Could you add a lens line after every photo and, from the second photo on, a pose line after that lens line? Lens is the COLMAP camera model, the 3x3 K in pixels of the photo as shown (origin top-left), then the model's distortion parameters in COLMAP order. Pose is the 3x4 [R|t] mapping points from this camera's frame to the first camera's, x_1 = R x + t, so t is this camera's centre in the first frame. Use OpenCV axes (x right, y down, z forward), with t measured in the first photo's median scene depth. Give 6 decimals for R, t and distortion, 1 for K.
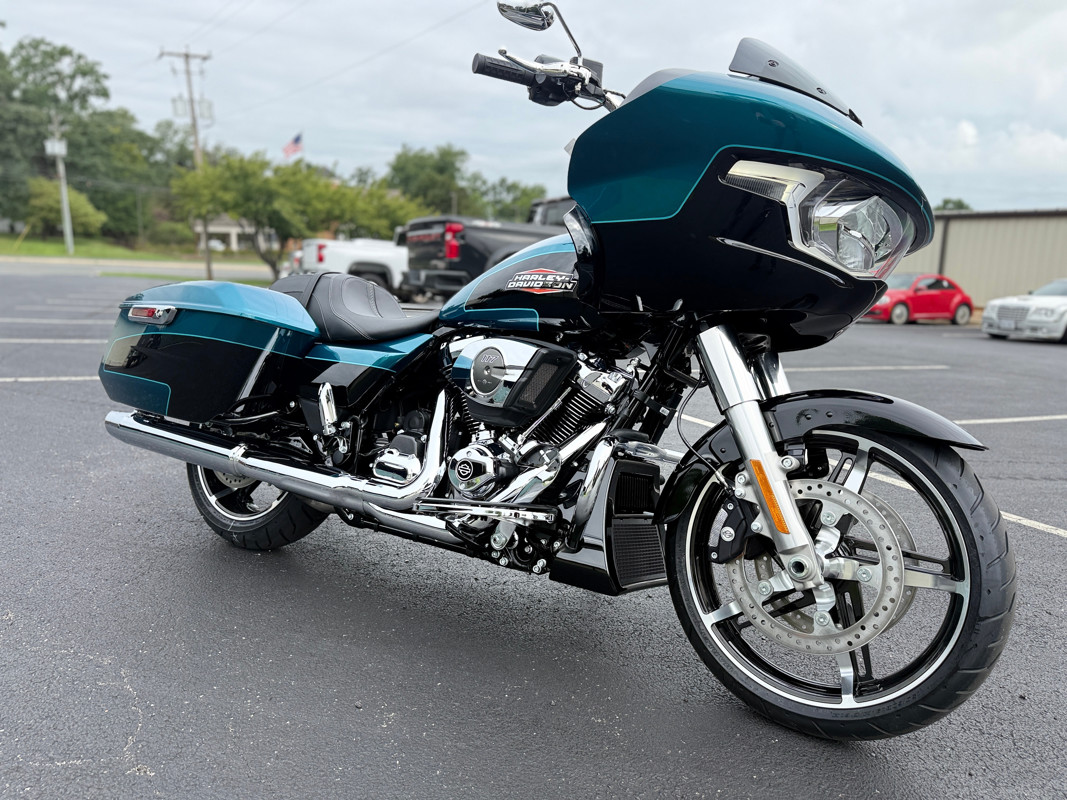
lens RADIAL K [[765.3, 0, 517.6], [0, 765.3, 387.6], [0, 0, 1]] dist [0.079740, -0.133653]
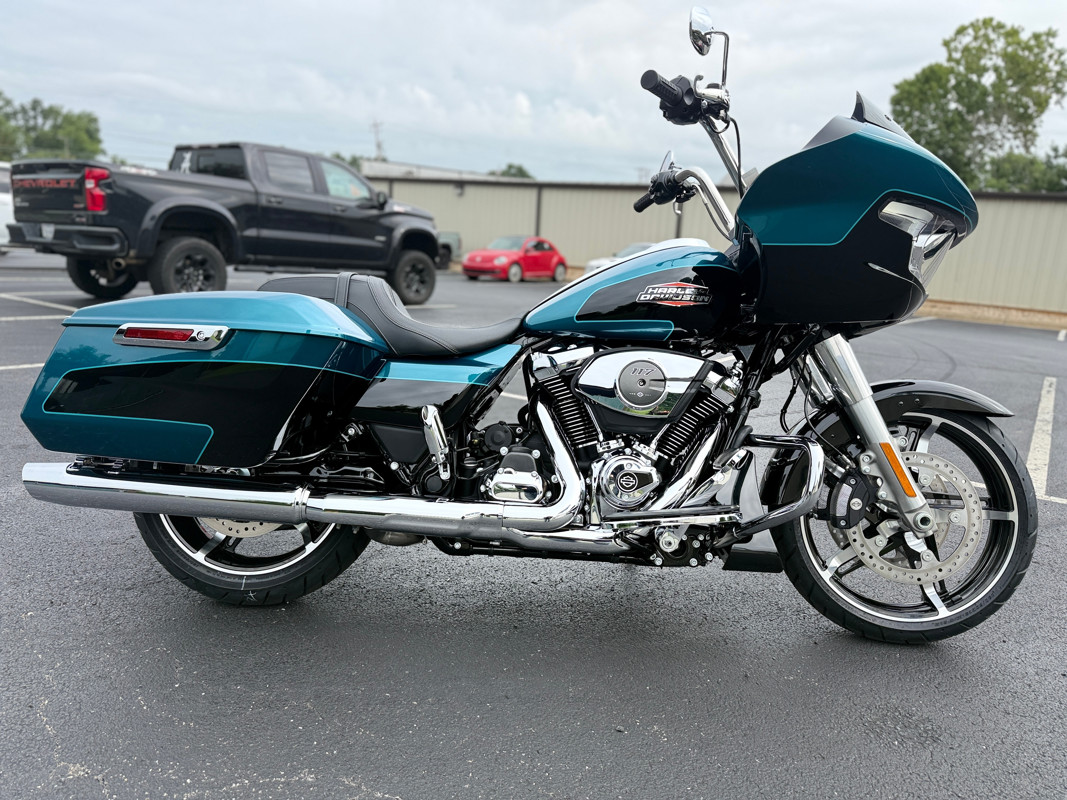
lens RADIAL K [[774.1, 0, 518.3], [0, 774.1, 400.5], [0, 0, 1]] dist [0.091278, -0.129423]
pose [[0.850065, -0.092620, 0.518470, -0.553047], [0.051800, 0.994346, 0.092703, -0.079914], [-0.524125, -0.051947, 0.850056, 0.153111]]
